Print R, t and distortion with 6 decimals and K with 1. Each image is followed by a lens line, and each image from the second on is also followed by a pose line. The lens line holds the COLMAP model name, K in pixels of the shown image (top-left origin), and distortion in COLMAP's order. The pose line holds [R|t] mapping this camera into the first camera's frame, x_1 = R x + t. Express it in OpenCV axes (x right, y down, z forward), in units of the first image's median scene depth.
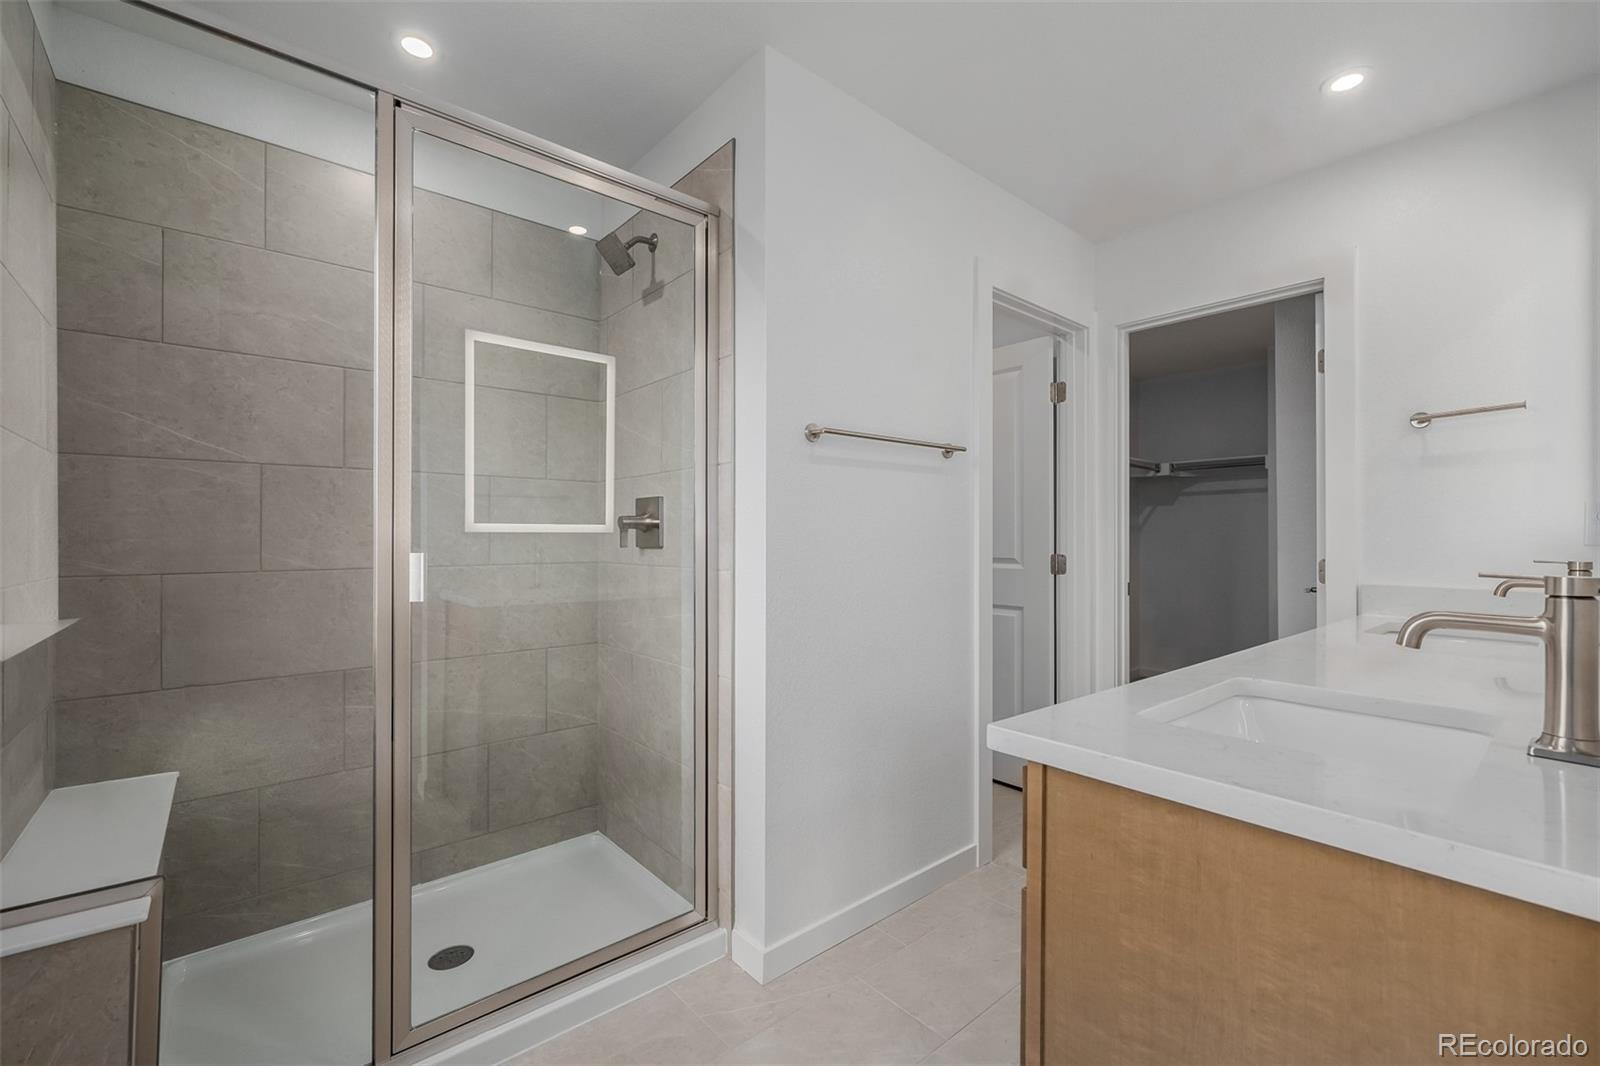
lens RADIAL K [[673.7, 0, 801.8], [0, 673.7, 534.7], [0, 0, 1]] dist [-0.000740, 0.001670]
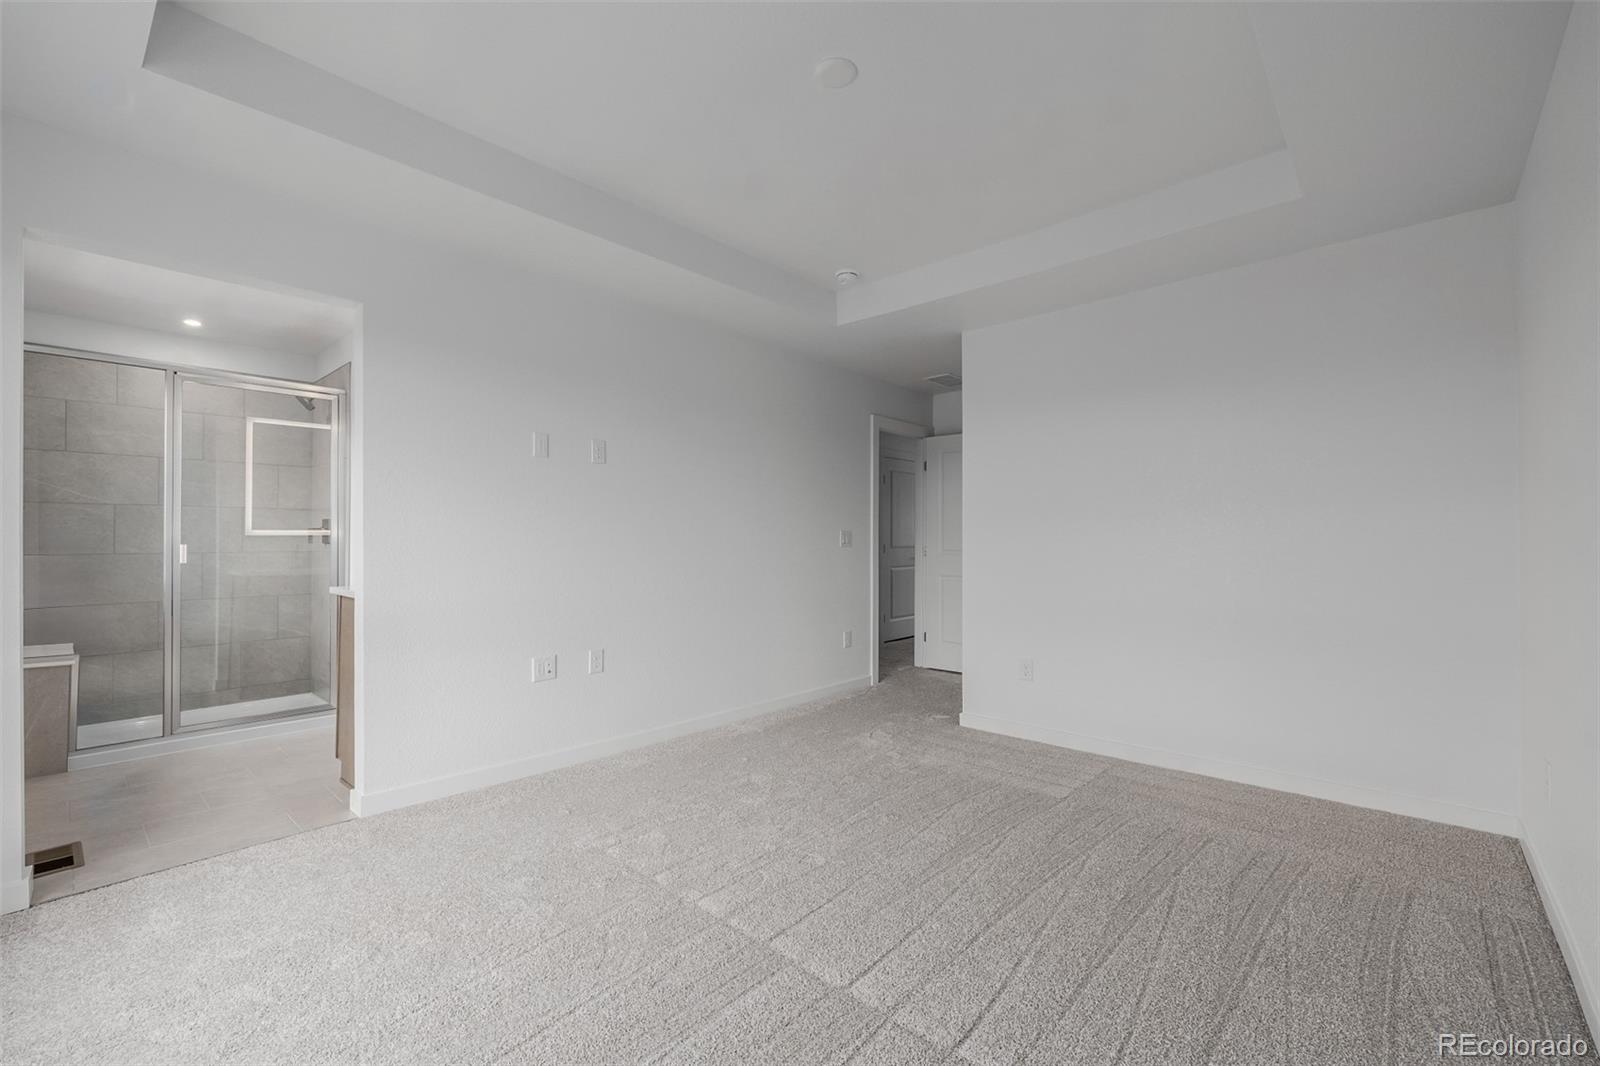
lens RADIAL K [[673.7, 0, 803.2], [0, 673.7, 534.9], [0, 0, 1]] dist [-0.000740, 0.001670]
pose [[0.991377, 0.003445, 0.130994, 1.109545], [-0.003275, 0.999993, -0.001512, -0.010855], [-0.130998, 0.001070, 0.991382, -1.439700]]
